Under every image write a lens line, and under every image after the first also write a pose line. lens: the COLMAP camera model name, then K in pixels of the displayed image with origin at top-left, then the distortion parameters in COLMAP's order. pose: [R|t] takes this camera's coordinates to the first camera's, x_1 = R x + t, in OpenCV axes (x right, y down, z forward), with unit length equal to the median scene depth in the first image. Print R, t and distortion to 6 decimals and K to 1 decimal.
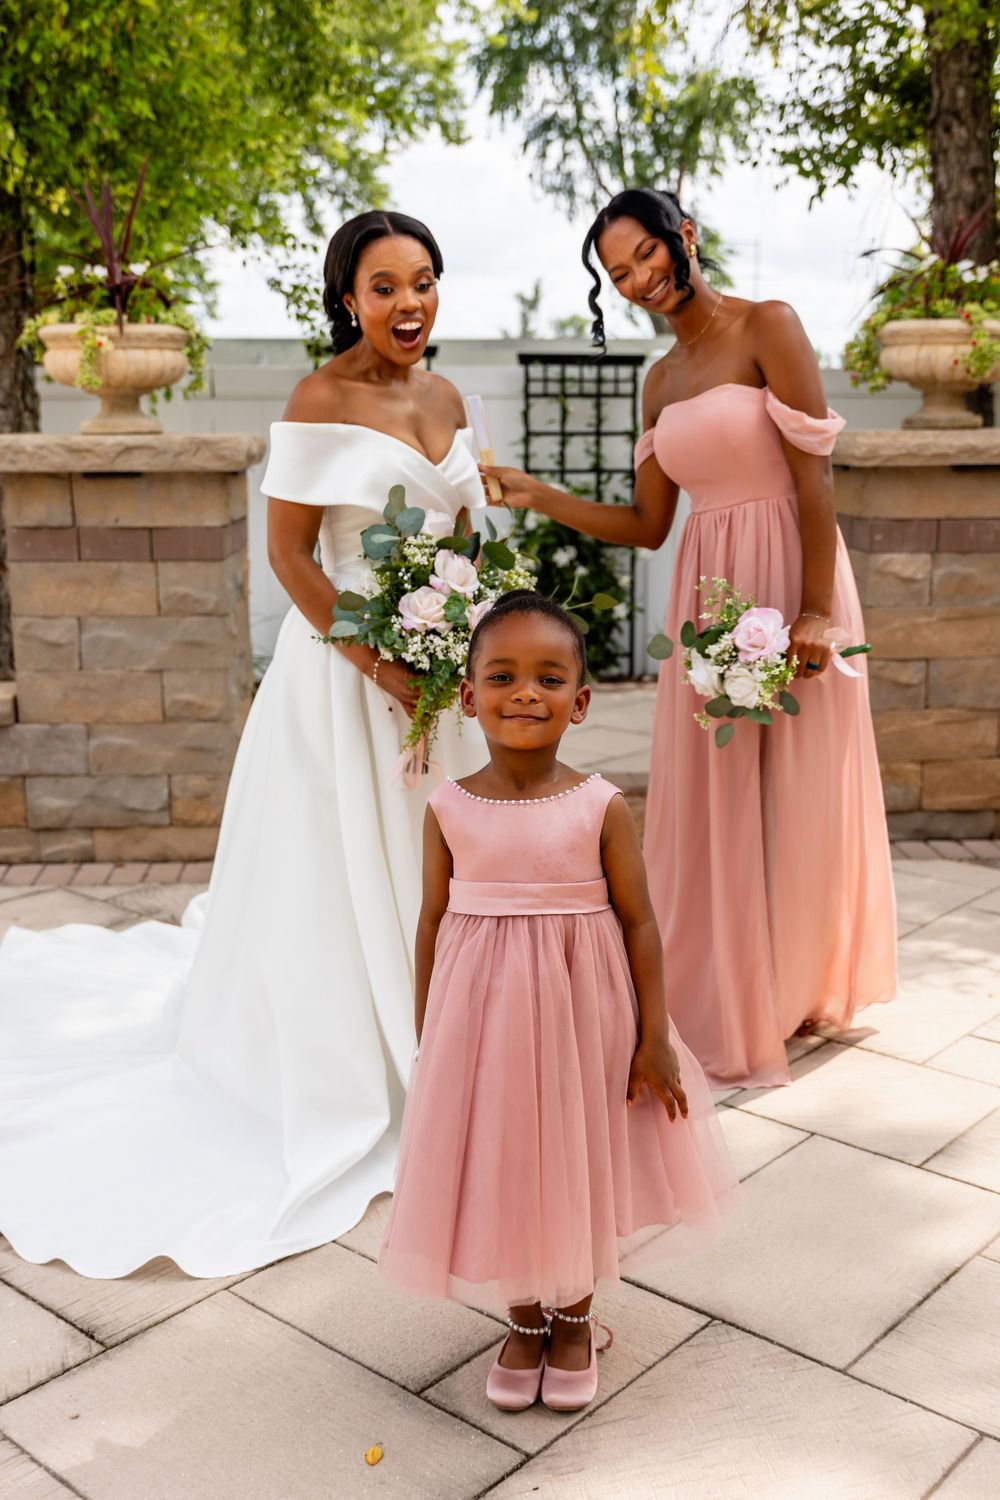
lens RADIAL K [[1628.3, 0, 515.5], [0, 1628.3, 762.1], [0, 0, 1]] dist [0.037235, 0.000000]
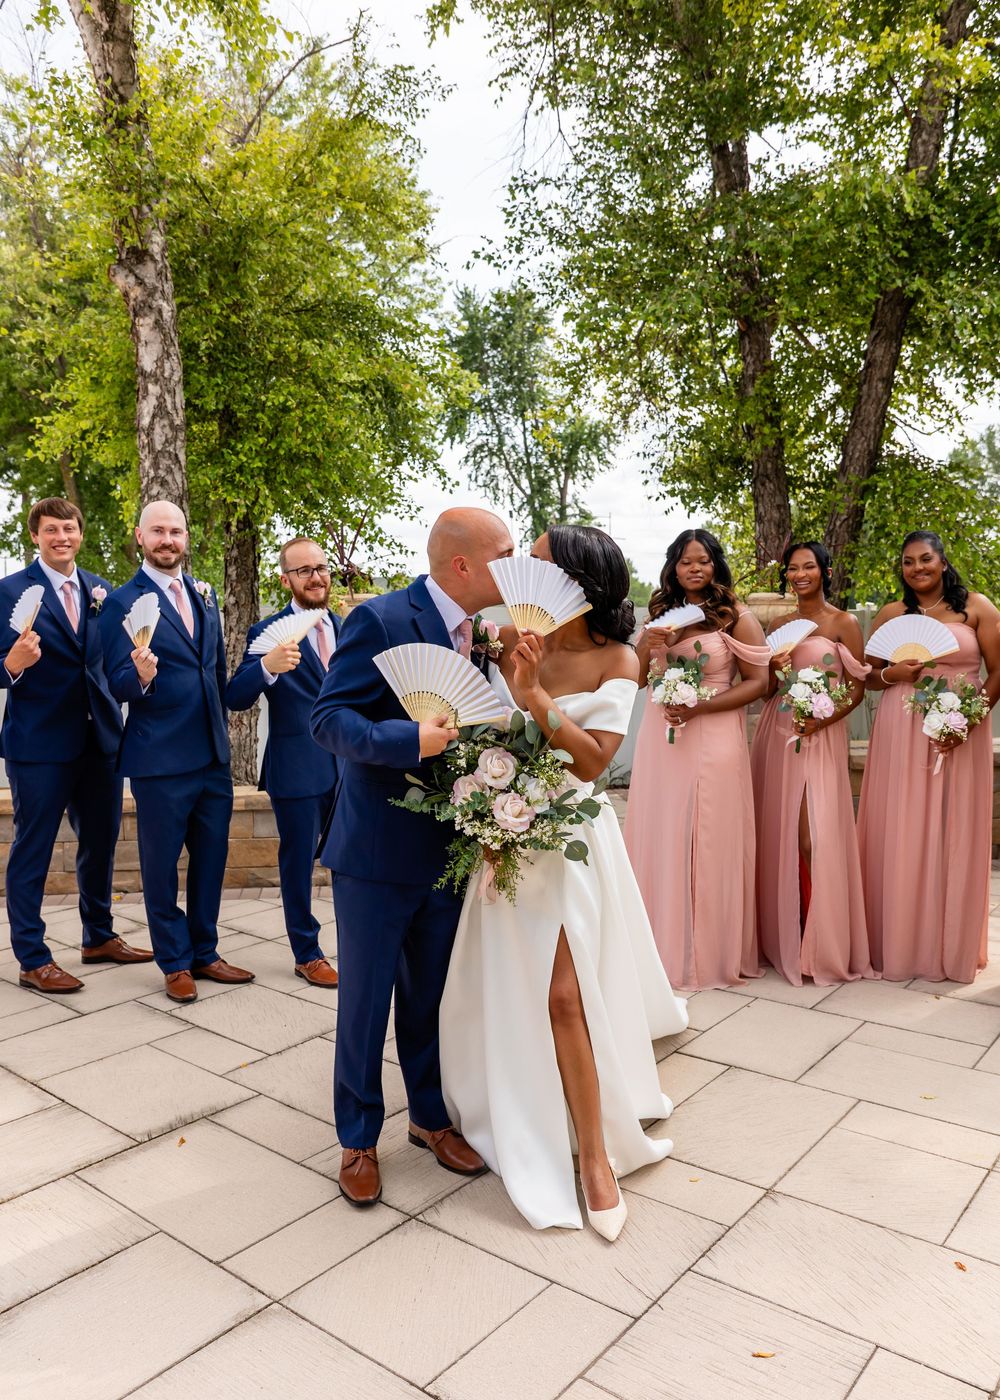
lens RADIAL K [[1118.5, 0, 495.8], [0, 1118.5, 717.4], [0, 0, 1]] dist [-0.095182, 0.080767]
pose [[0.998864, -0.002669, 0.047577, -0.127956], [0.008583, 0.992179, -0.124527, 0.030897], [-0.046872, 0.124794, 0.991075, -0.241147]]
